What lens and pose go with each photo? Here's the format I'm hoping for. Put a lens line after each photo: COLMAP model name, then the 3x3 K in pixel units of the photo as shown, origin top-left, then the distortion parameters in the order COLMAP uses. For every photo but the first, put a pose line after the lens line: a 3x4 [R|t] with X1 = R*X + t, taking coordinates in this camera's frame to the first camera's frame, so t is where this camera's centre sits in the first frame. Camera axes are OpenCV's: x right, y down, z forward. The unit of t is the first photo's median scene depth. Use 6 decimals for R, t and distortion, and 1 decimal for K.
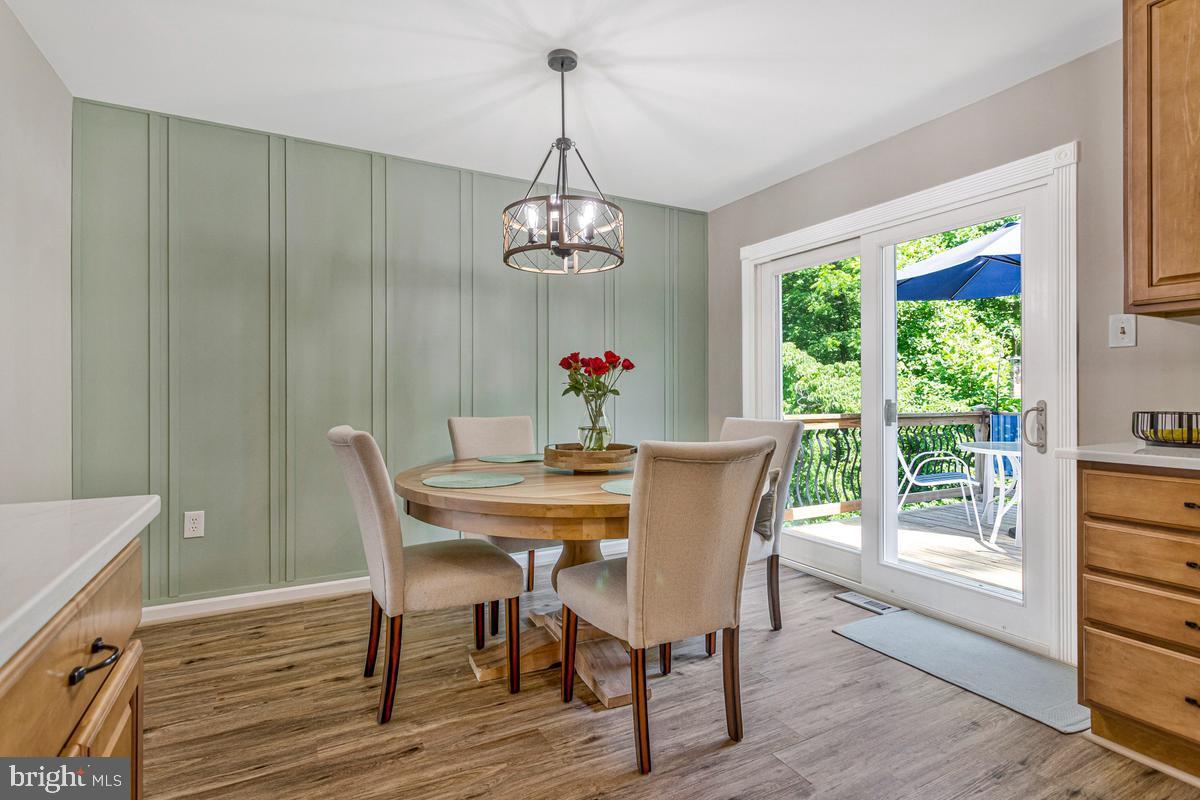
lens RADIAL K [[586.1, 0, 593.2], [0, 586.1, 389.7], [0, 0, 1]] dist [0.000417, 0.001498]
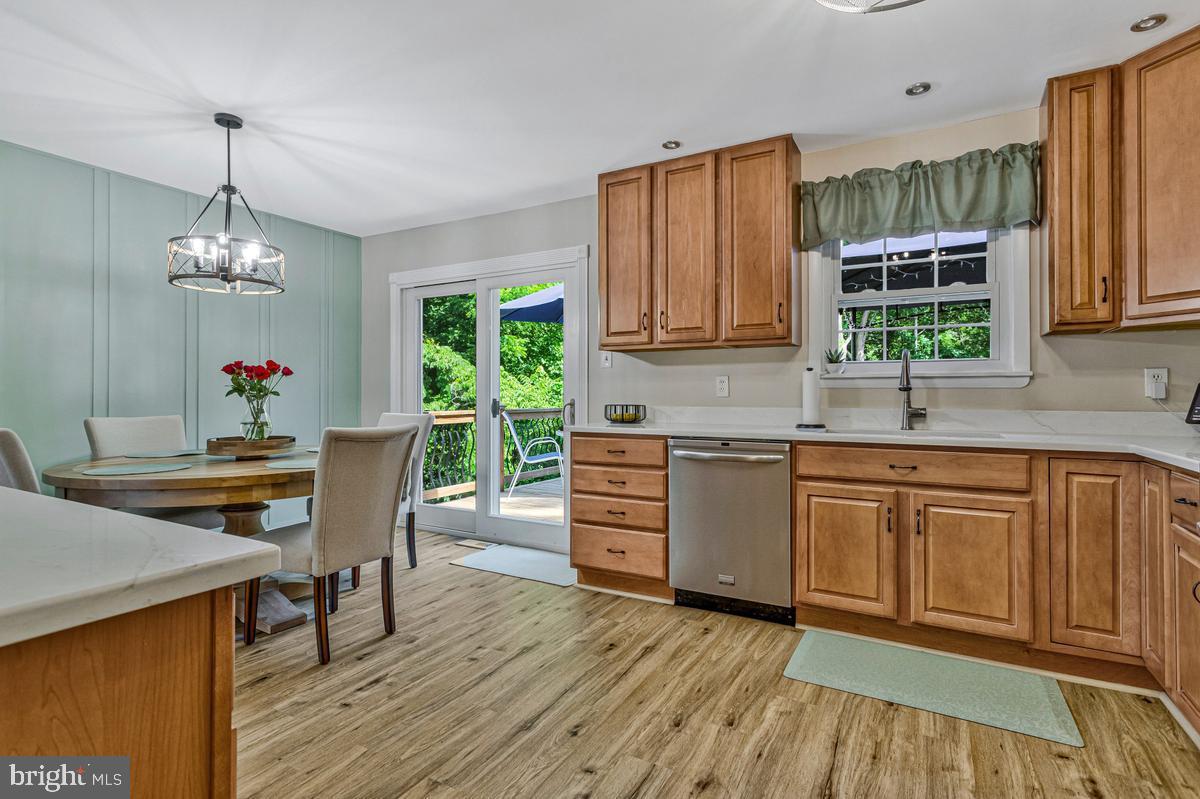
lens RADIAL K [[586.1, 0, 593.2], [0, 586.1, 389.2], [0, 0, 1]] dist [0.000417, 0.001498]
pose [[0.848804, 0.005152, 0.528683, -0.048249], [-0.005120, 0.999986, -0.001524, -0.006267], [-0.528684, -0.001413, 0.848818, -0.412509]]
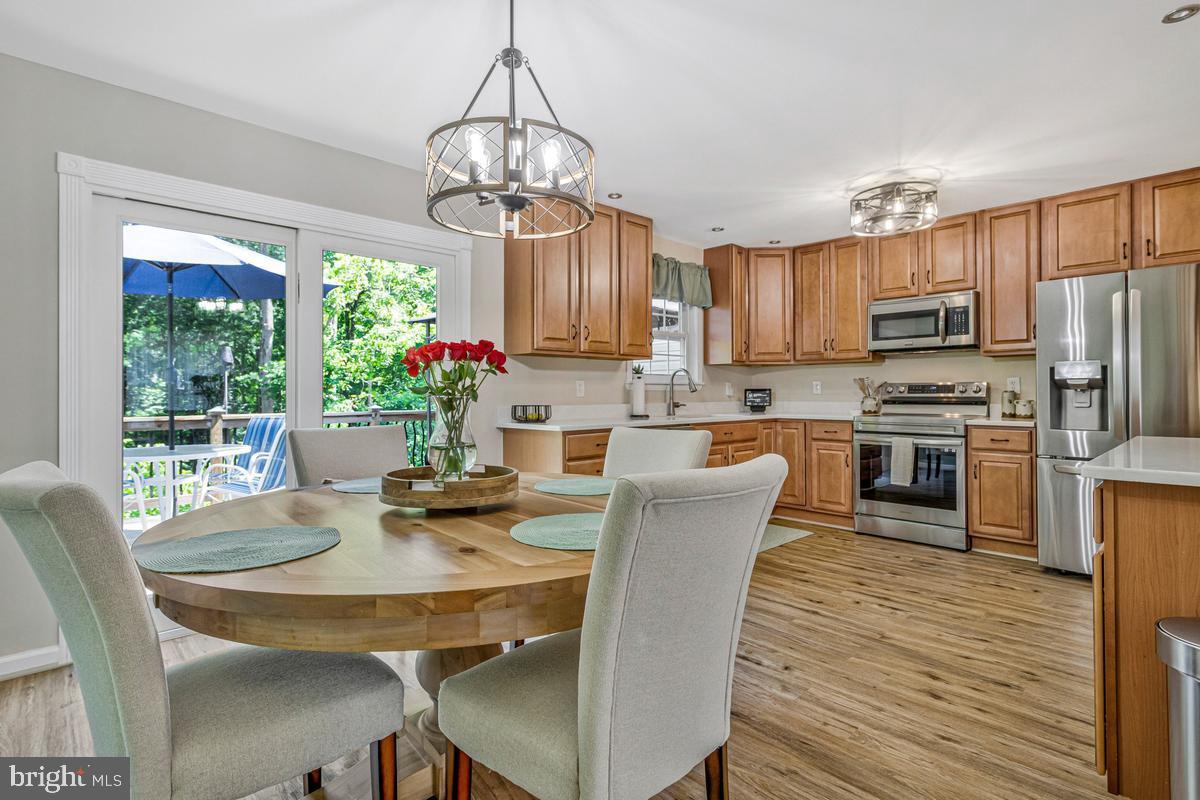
lens RADIAL K [[586.1, 0, 593.2], [0, 586.1, 389.7], [0, 0, 1]] dist [0.000417, 0.001498]
pose [[-0.262687, 0.008389, 0.964845, -0.742542], [-0.005578, 0.999932, -0.010213, 0.003823], [-0.964865, -0.008065, -0.262622, 1.038703]]
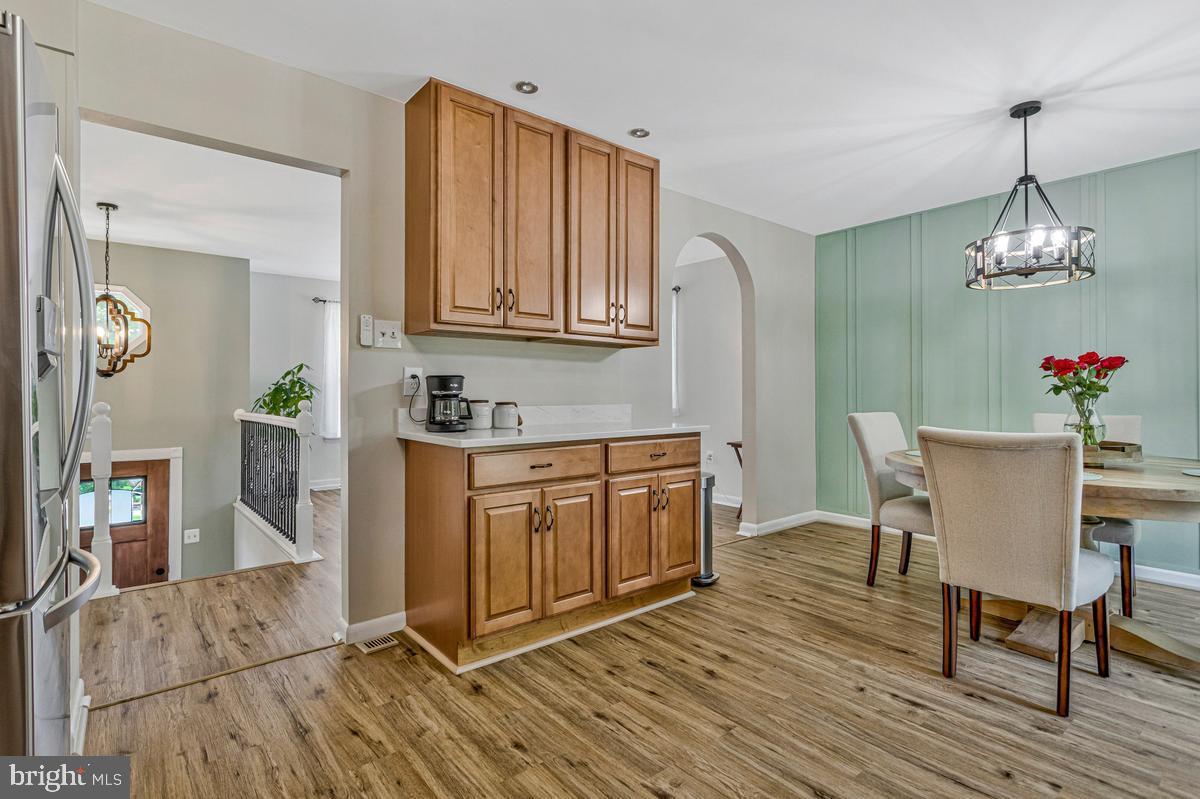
lens RADIAL K [[575.0, 0, 597.8], [0, 575.0, 391.0], [0, 0, 1]] dist [0.001712, 0.000514]
pose [[0.200020, -0.001313, -0.979791, 0.861324], [0.010673, 0.999943, 0.000839, -0.006916], [0.979734, -0.010625, 0.200023, -0.071247]]
